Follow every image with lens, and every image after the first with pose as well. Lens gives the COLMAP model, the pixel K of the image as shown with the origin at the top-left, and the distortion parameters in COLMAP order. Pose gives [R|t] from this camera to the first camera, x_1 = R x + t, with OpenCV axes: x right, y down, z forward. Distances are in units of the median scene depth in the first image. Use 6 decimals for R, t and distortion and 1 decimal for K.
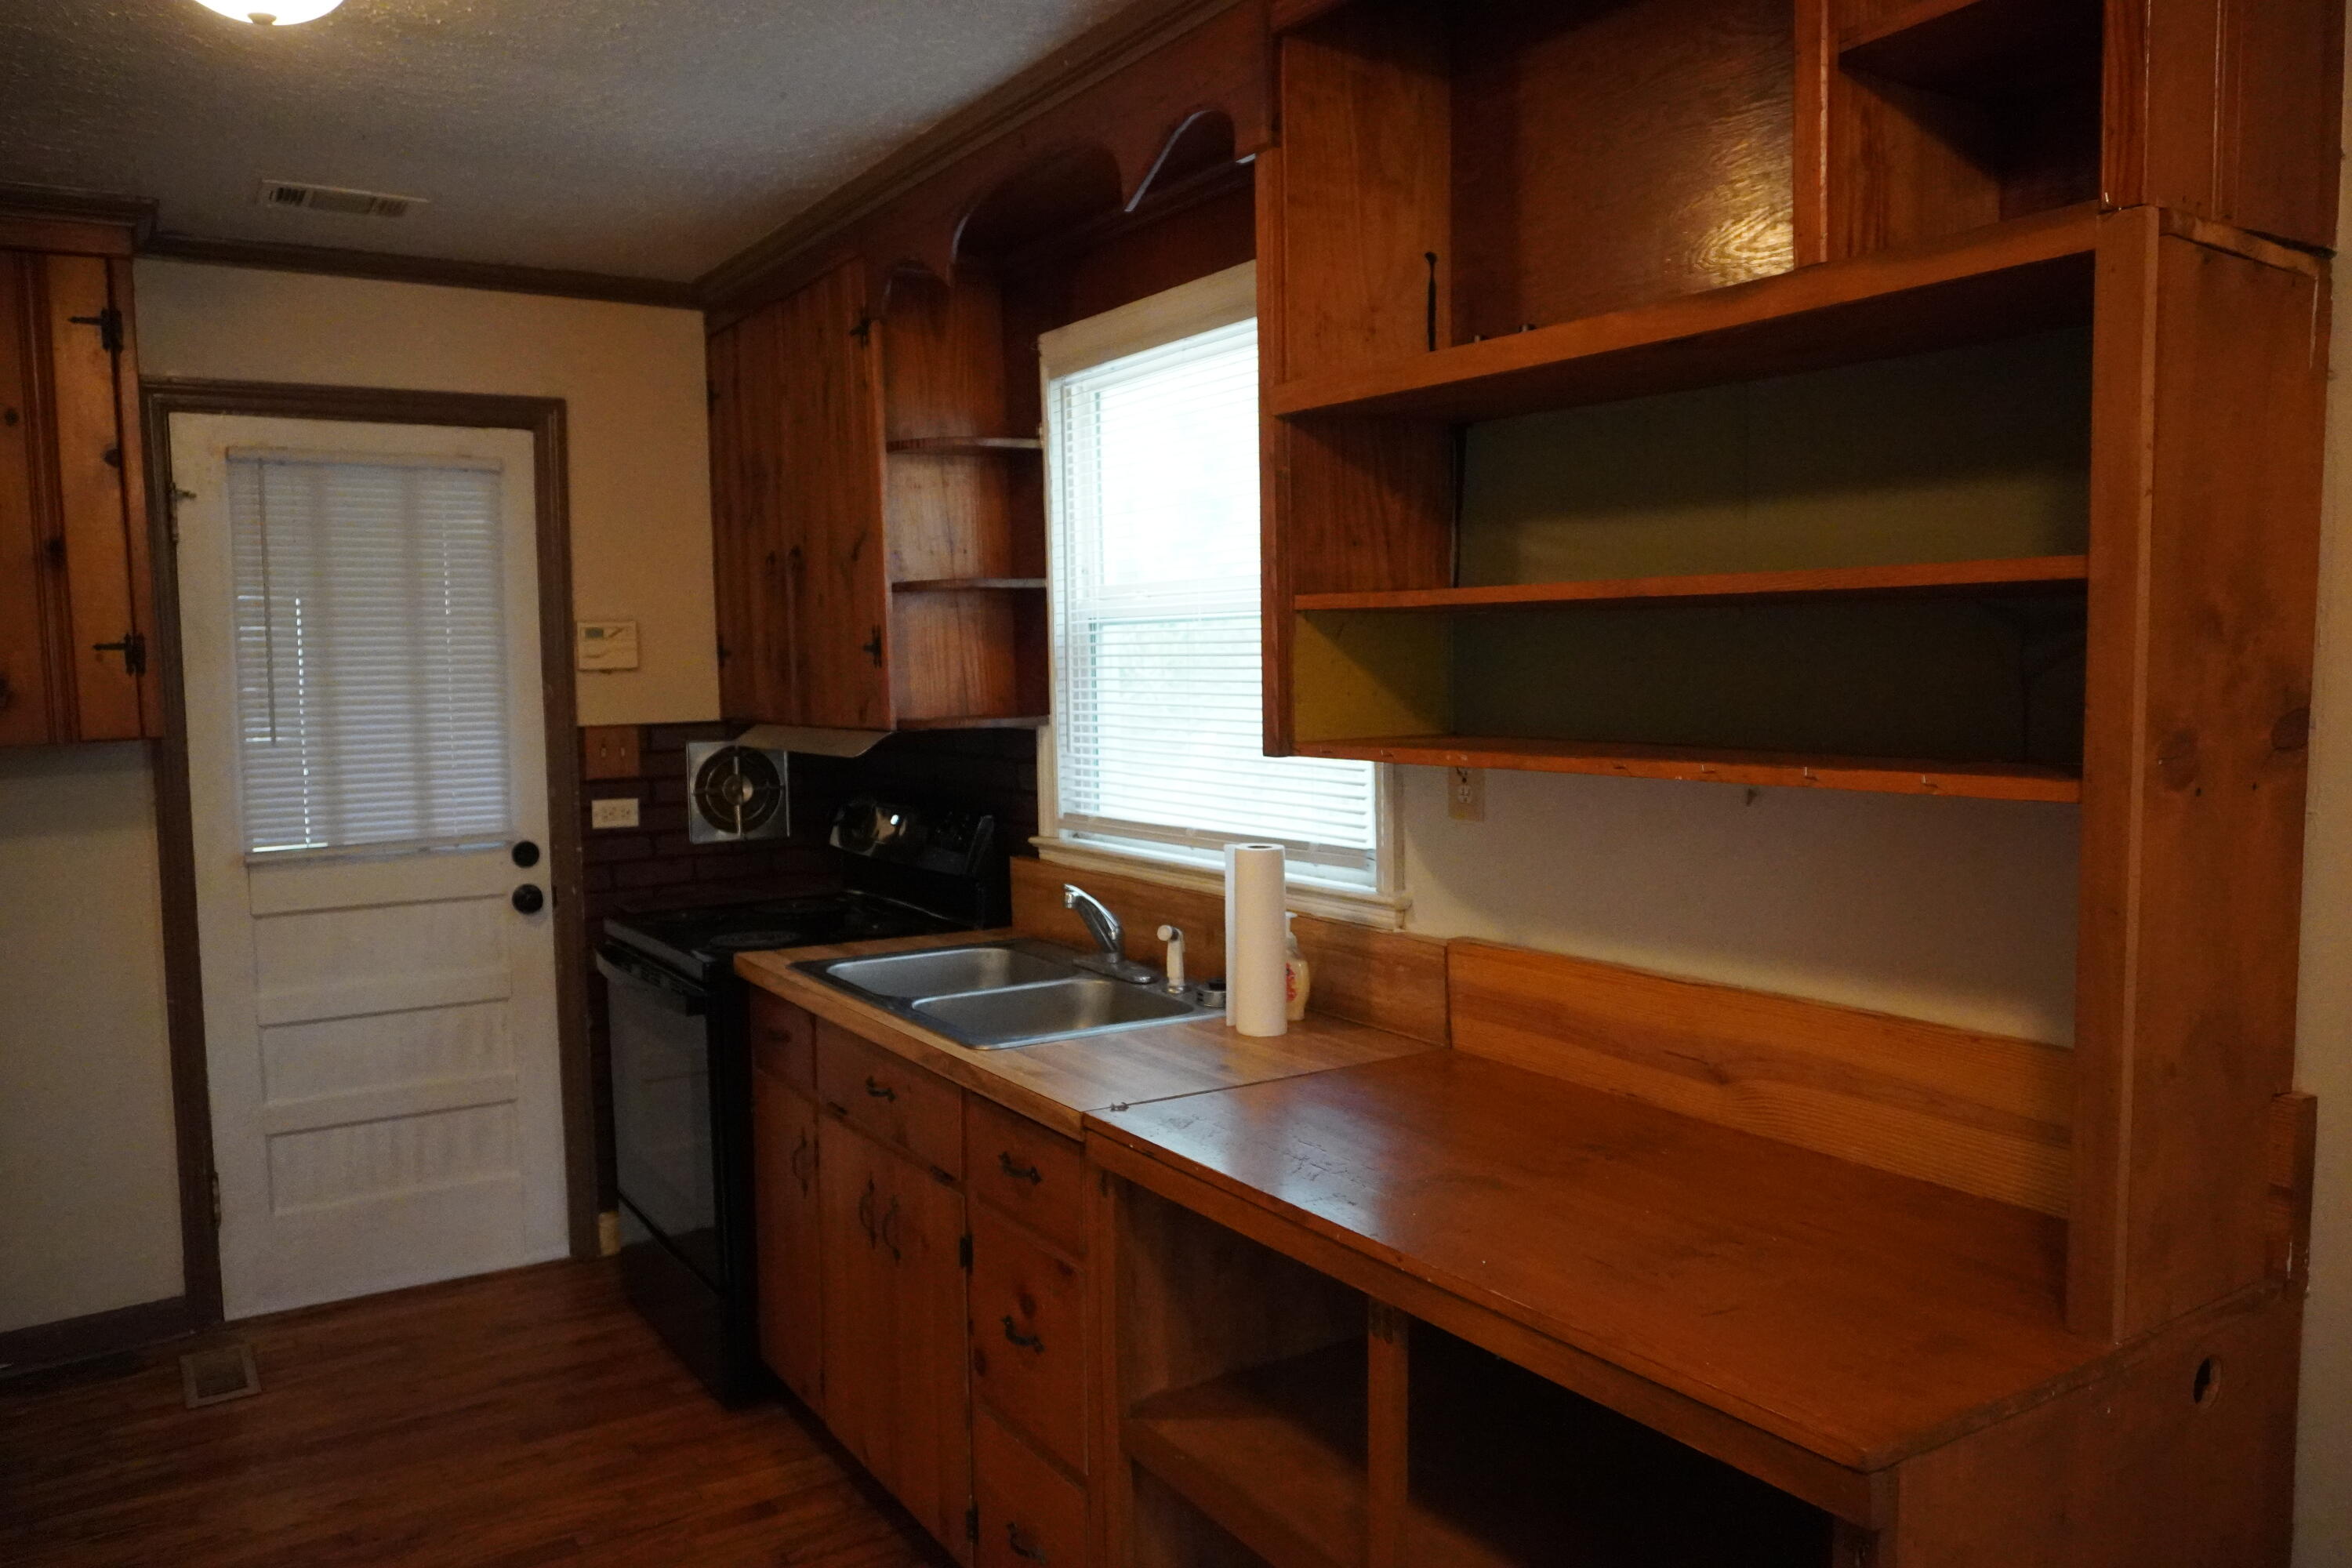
lens RADIAL K [[1689.9, 0, 1172.4], [0, 1689.9, 772.1], [0, 0, 1]] dist [-0.043345, 0.041452]
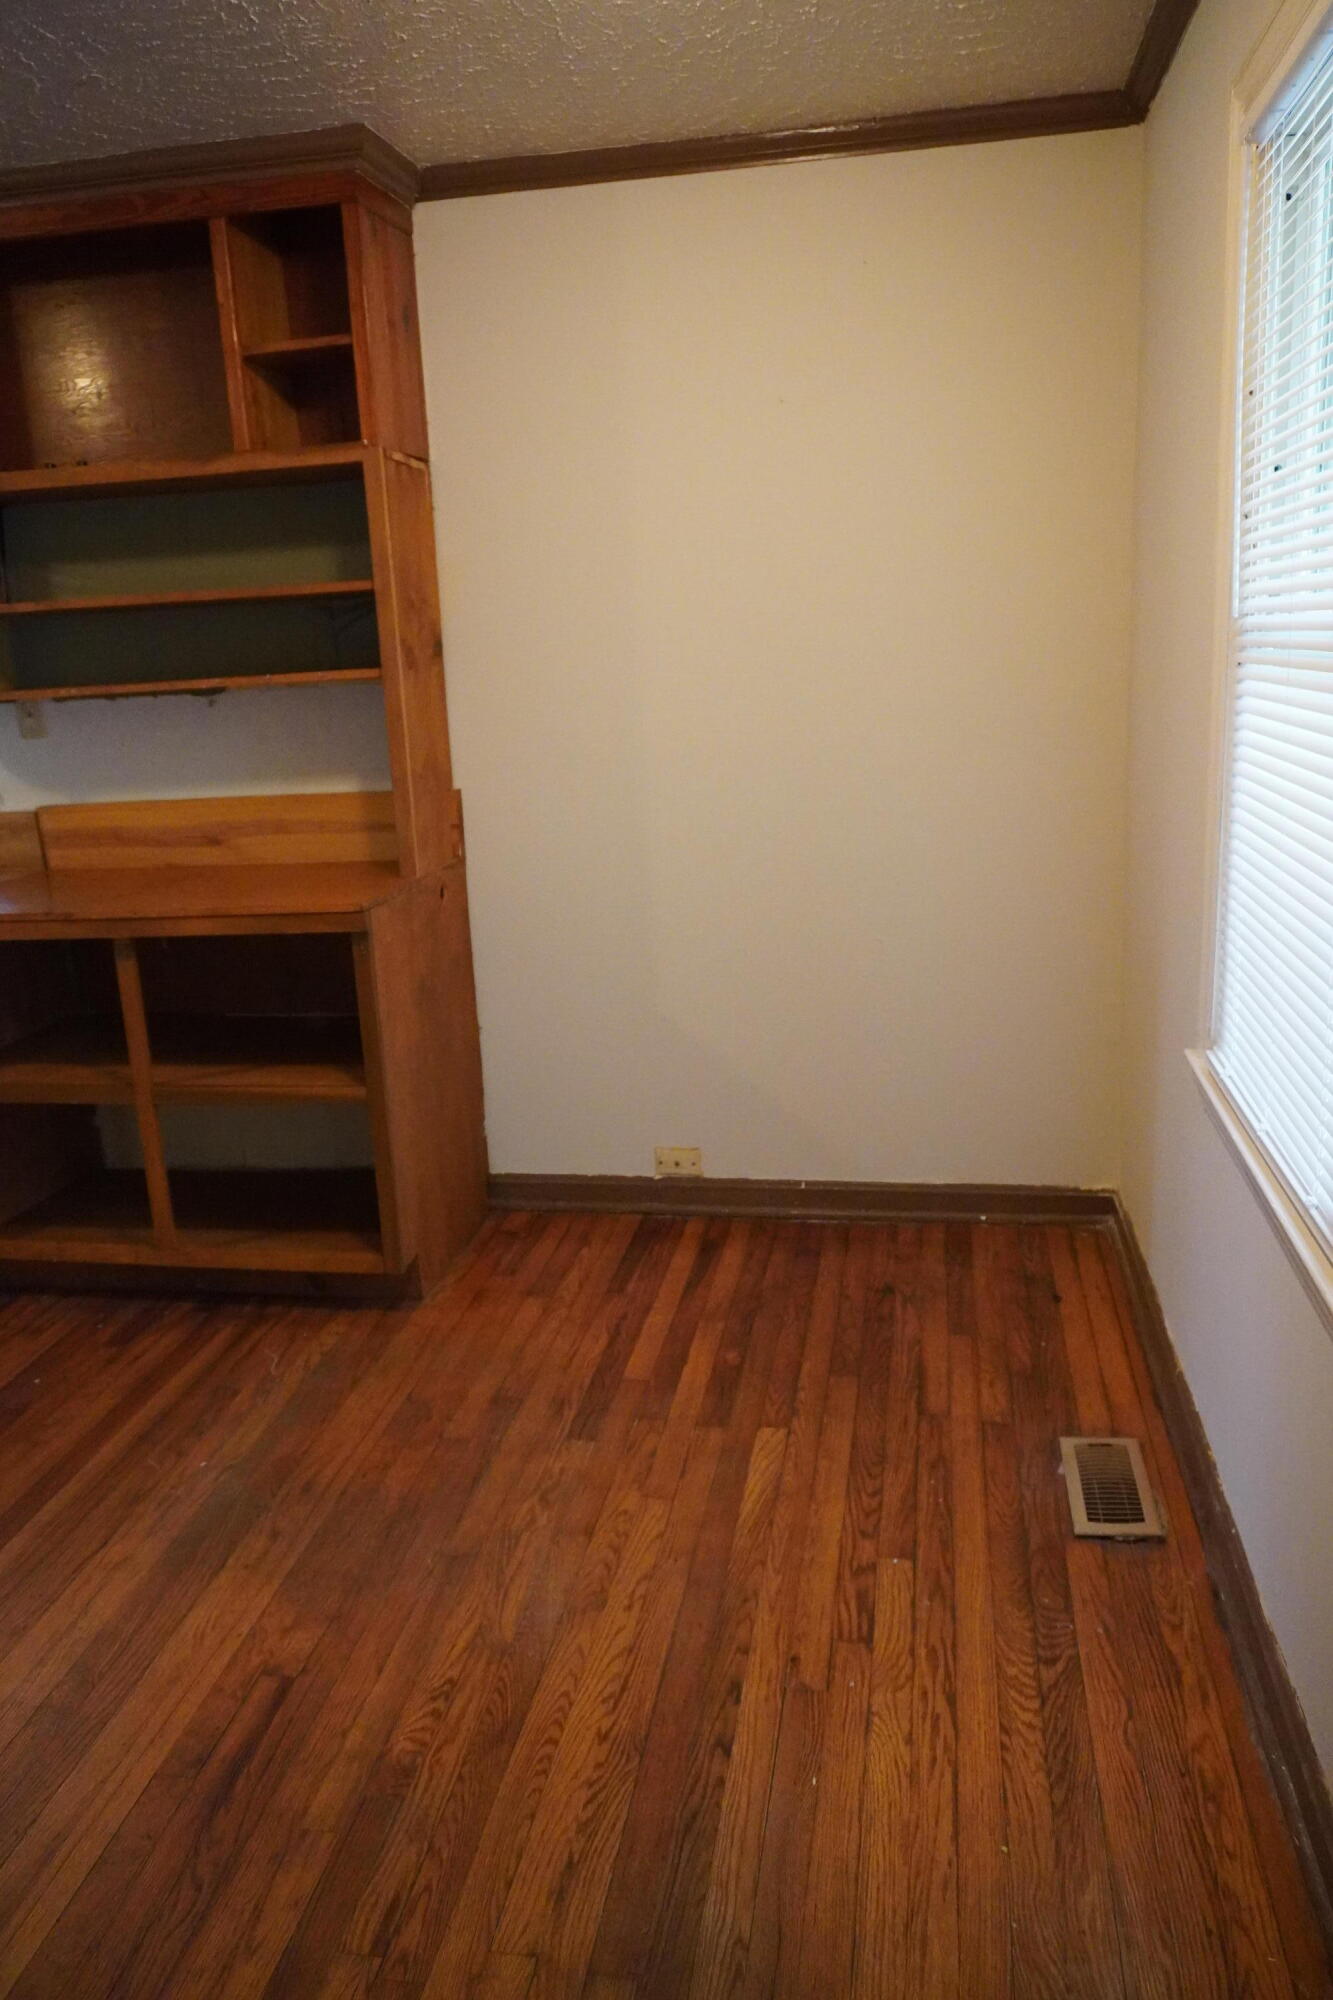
lens RADIAL K [[1437.0, 0, 666.5], [0, 1437.0, 1000.0], [0, 0, 1]] dist [-0.043345, 0.041452]
pose [[0.682179, -0.202784, 0.702503, -0.450613], [0.093047, 0.977038, 0.191676, 0.067426], [-0.725241, -0.065392, 0.685383, -0.486604]]
